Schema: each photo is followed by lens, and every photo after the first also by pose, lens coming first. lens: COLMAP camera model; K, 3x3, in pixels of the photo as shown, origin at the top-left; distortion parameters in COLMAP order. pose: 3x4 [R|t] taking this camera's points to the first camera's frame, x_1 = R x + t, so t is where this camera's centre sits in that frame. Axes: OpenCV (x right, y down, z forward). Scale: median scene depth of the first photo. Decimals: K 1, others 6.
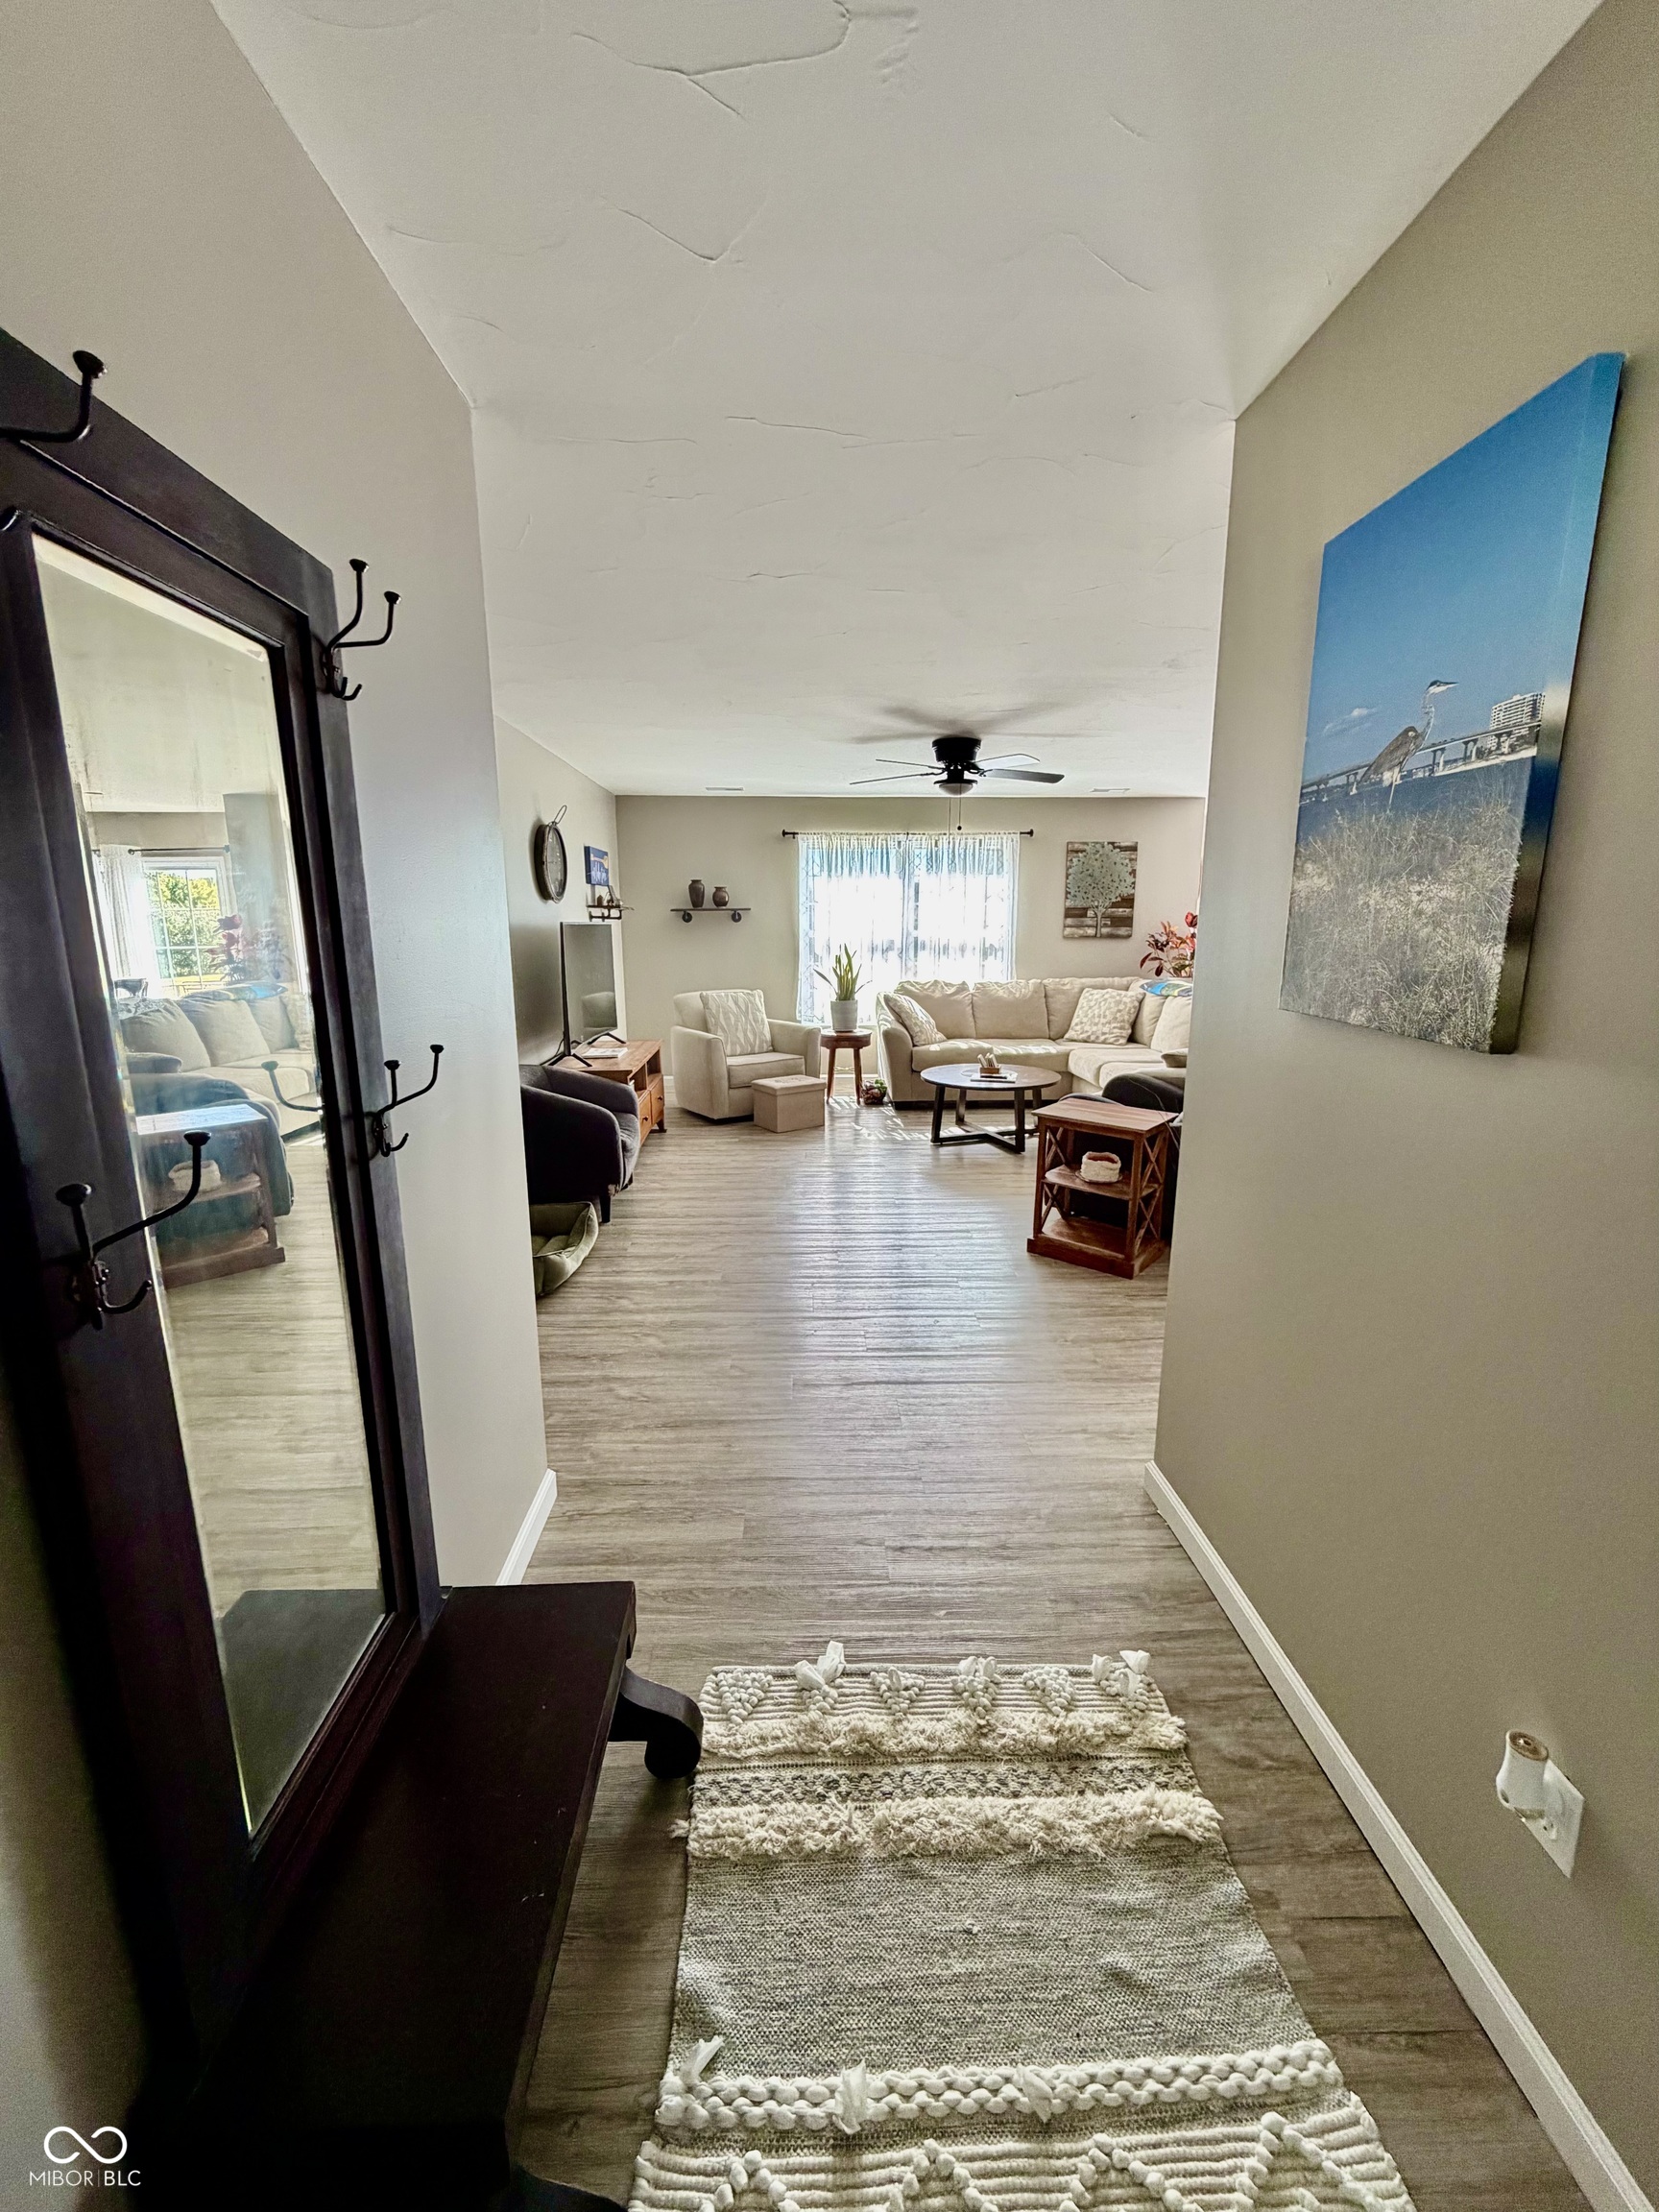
lens RADIAL K [[880.0, 0, 824.8], [0, 880.0, 1099.3], [0, 0, 1]] dist [-0.007663, -0.000257]
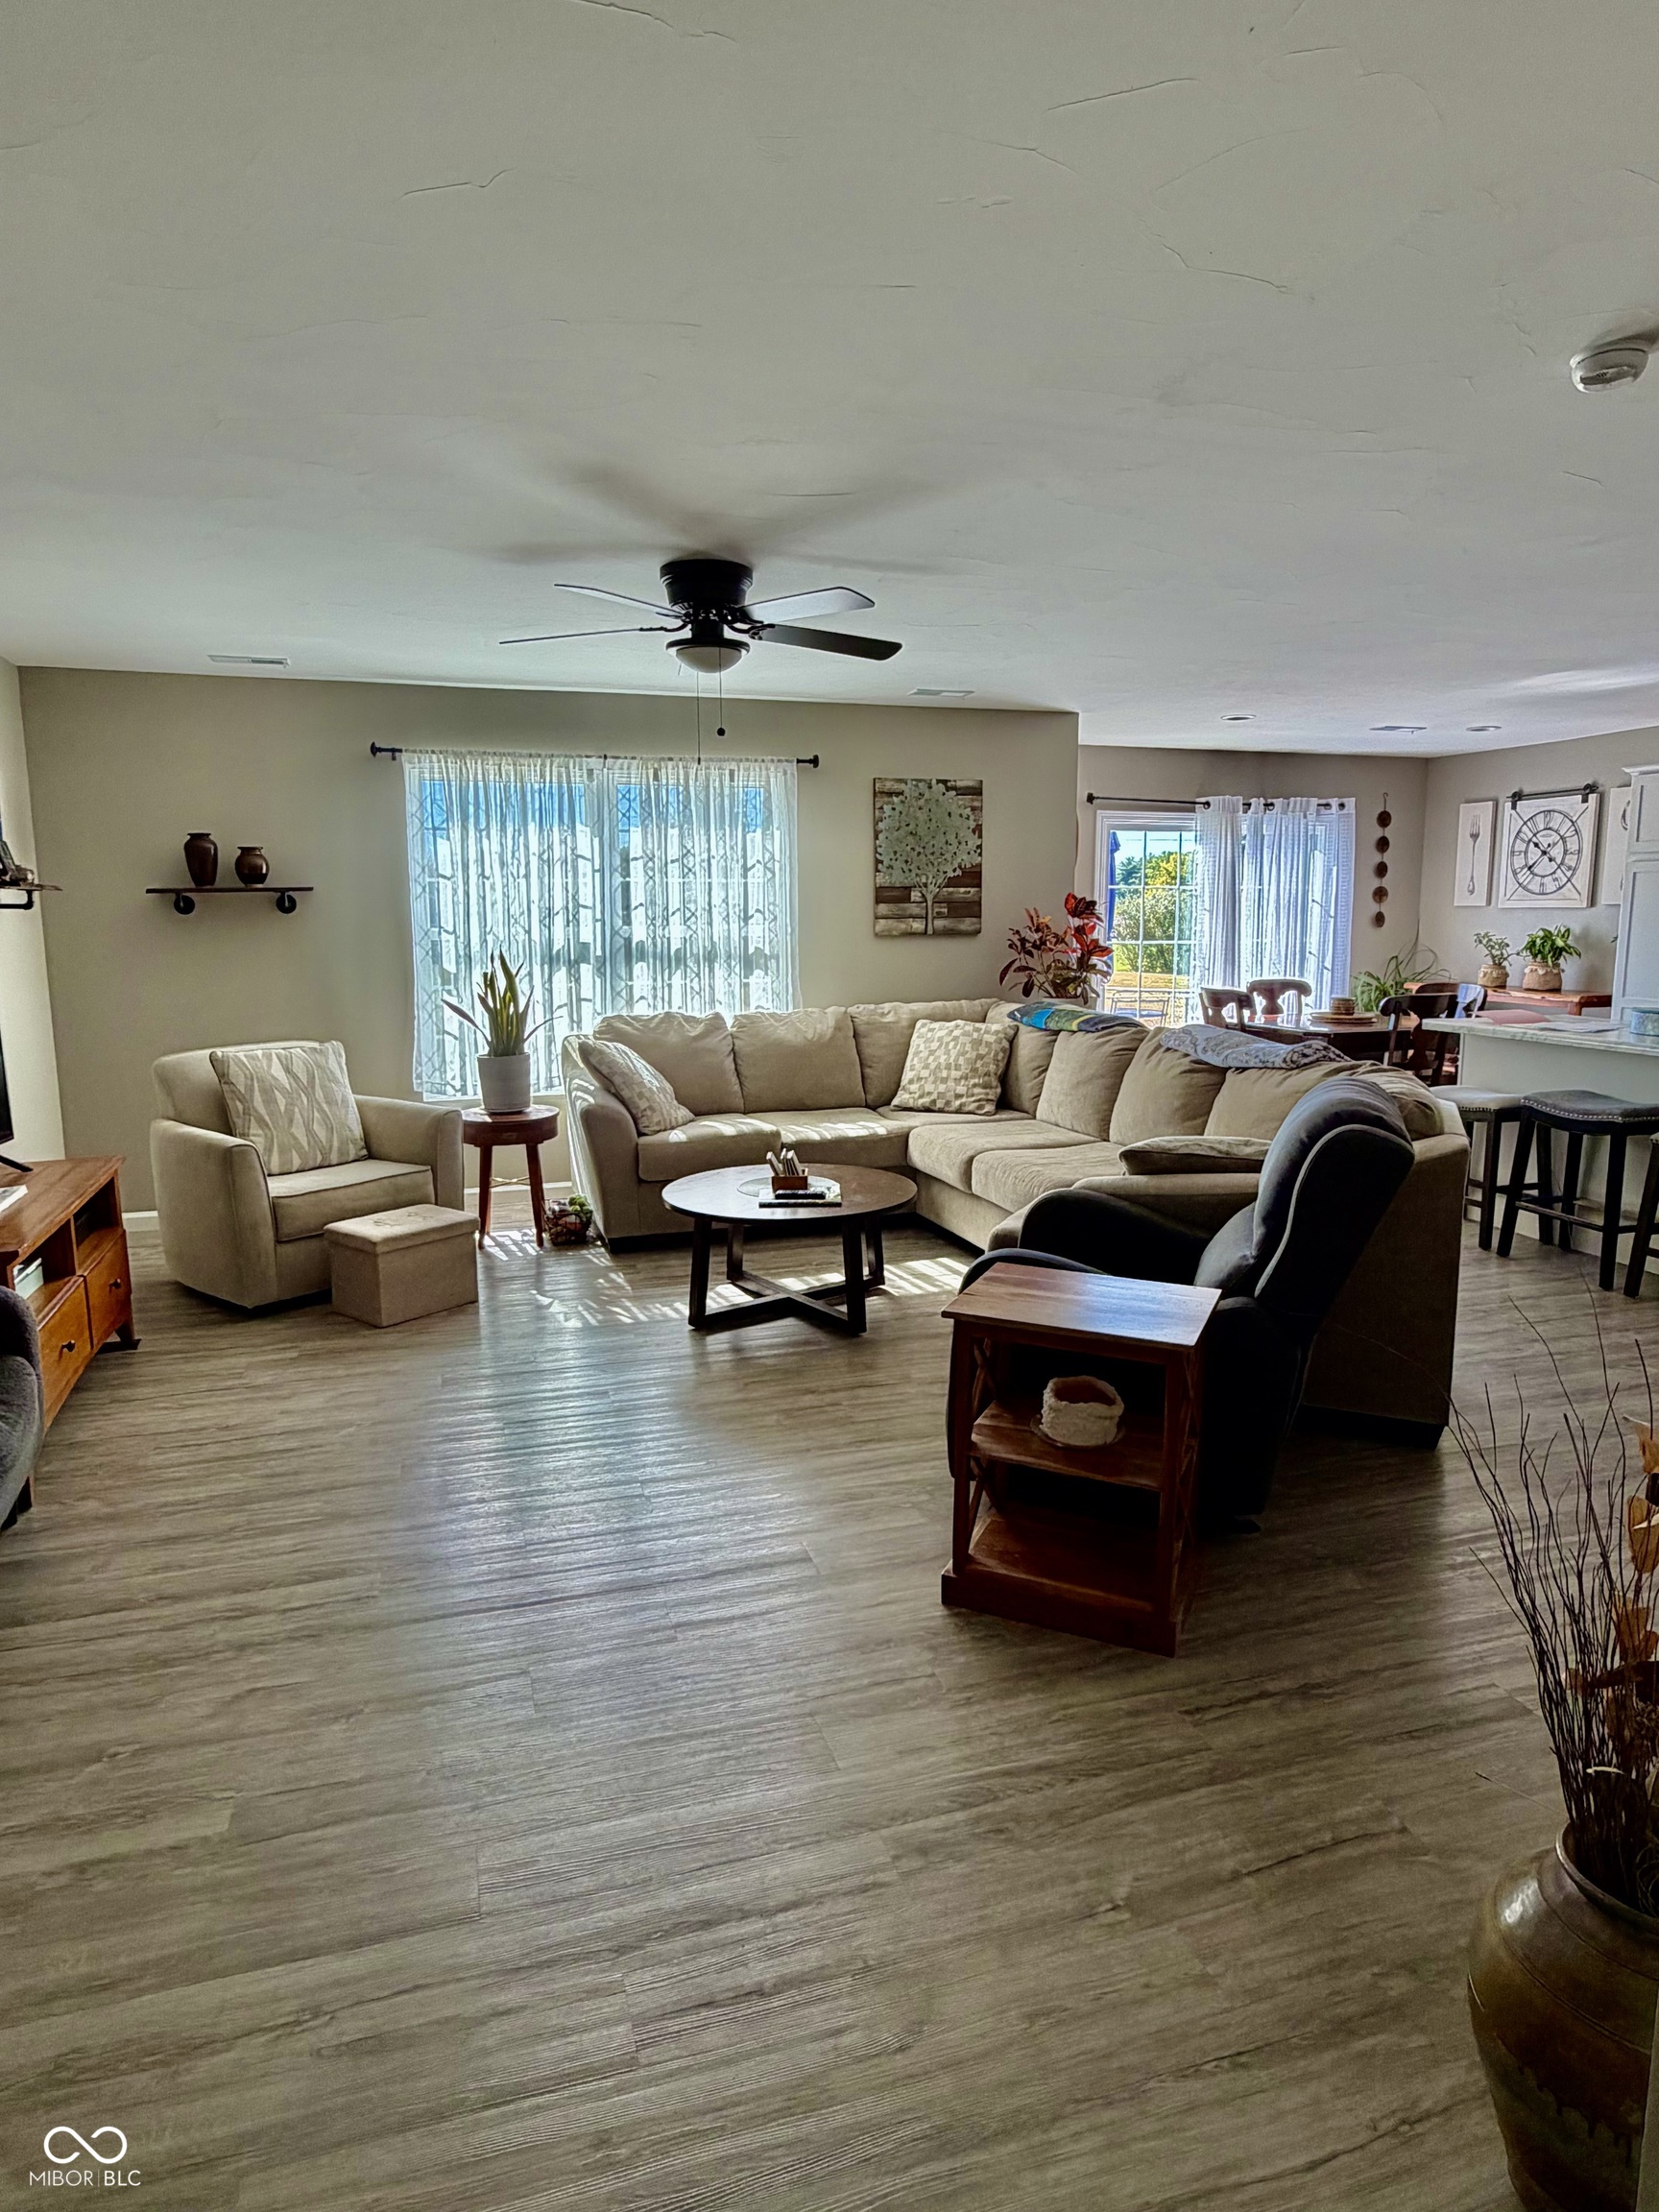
lens RADIAL K [[1274.7, 0, 832.2], [0, 1274.7, 1099.6], [0, 0, 1]] dist [-0.020372, -0.001220]
pose [[0.960445, -0.044906, 0.274824, -0.000264], [0.059467, 0.997221, -0.044879, -0.039206], [-0.272045, 0.059447, 0.960447, 0.200255]]
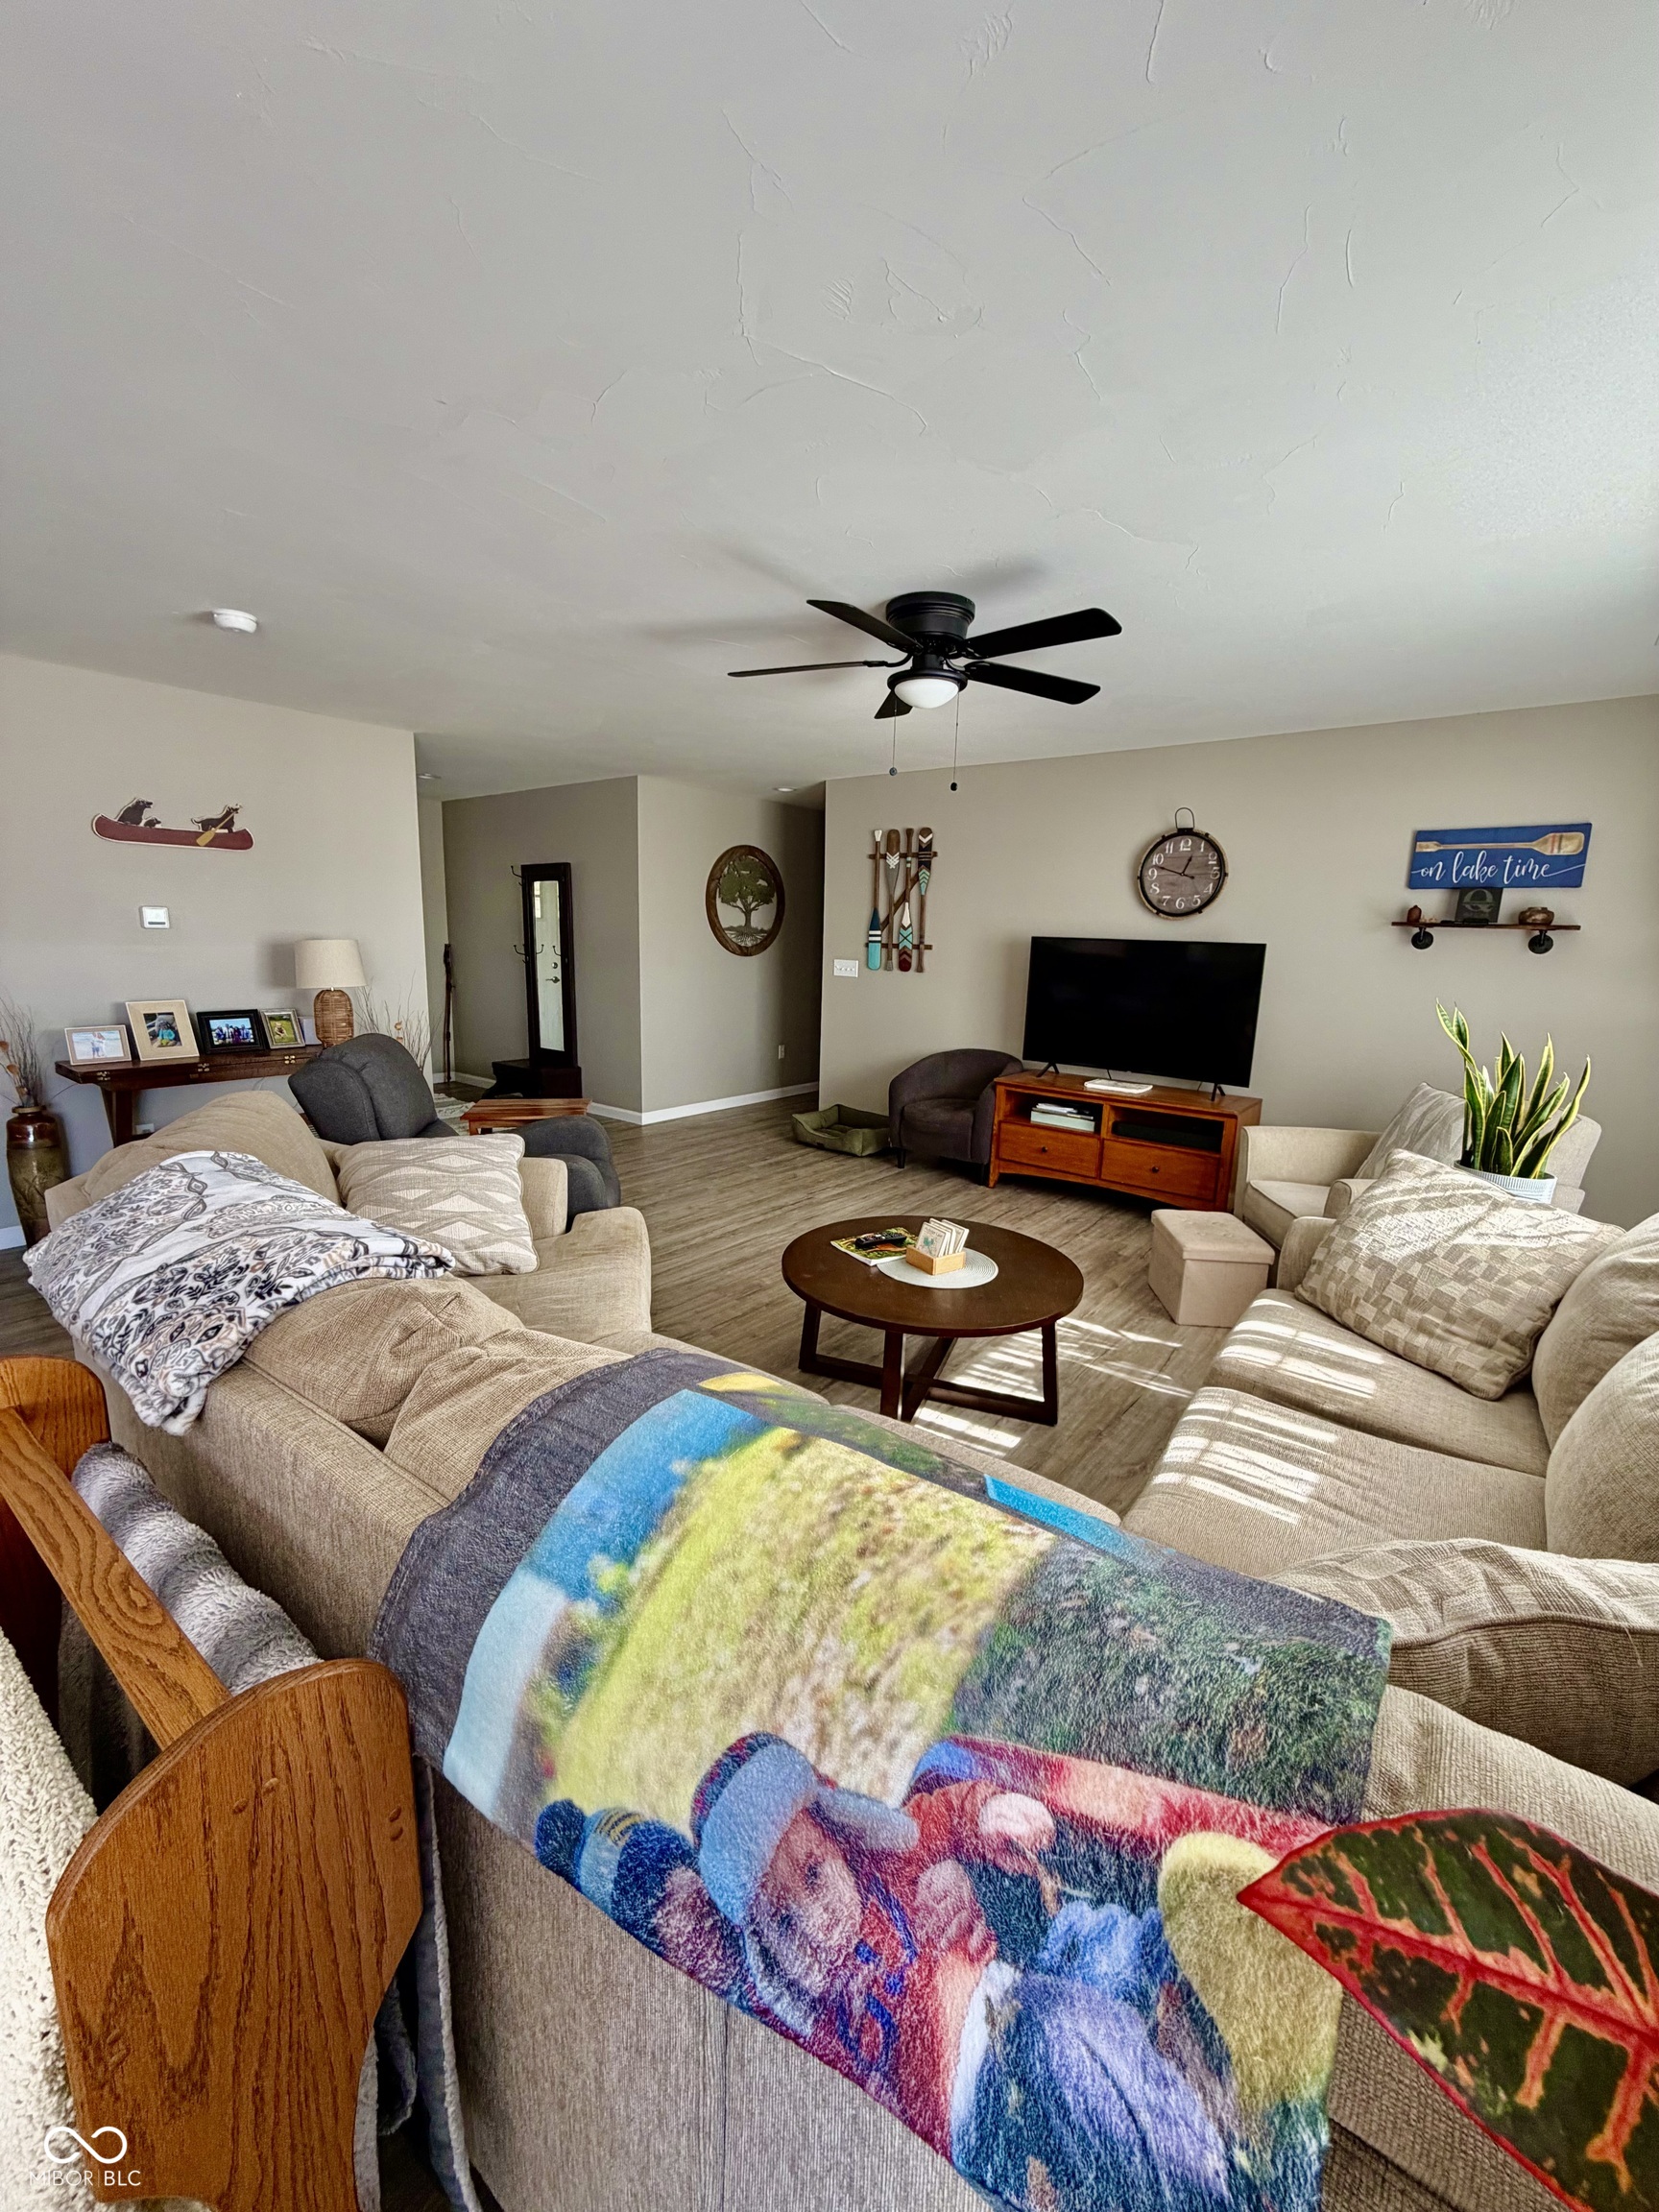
lens RADIAL K [[880.0, 0, 823.5], [0, 880.0, 1105.4], [0, 0, 1]] dist [-0.007663, -0.000257]
pose [[-0.652779, 0.129964, -0.746317, 0.469712], [-0.181922, 0.929451, 0.320976, -0.205363], [0.735380, 0.345298, -0.583083, 1.018020]]
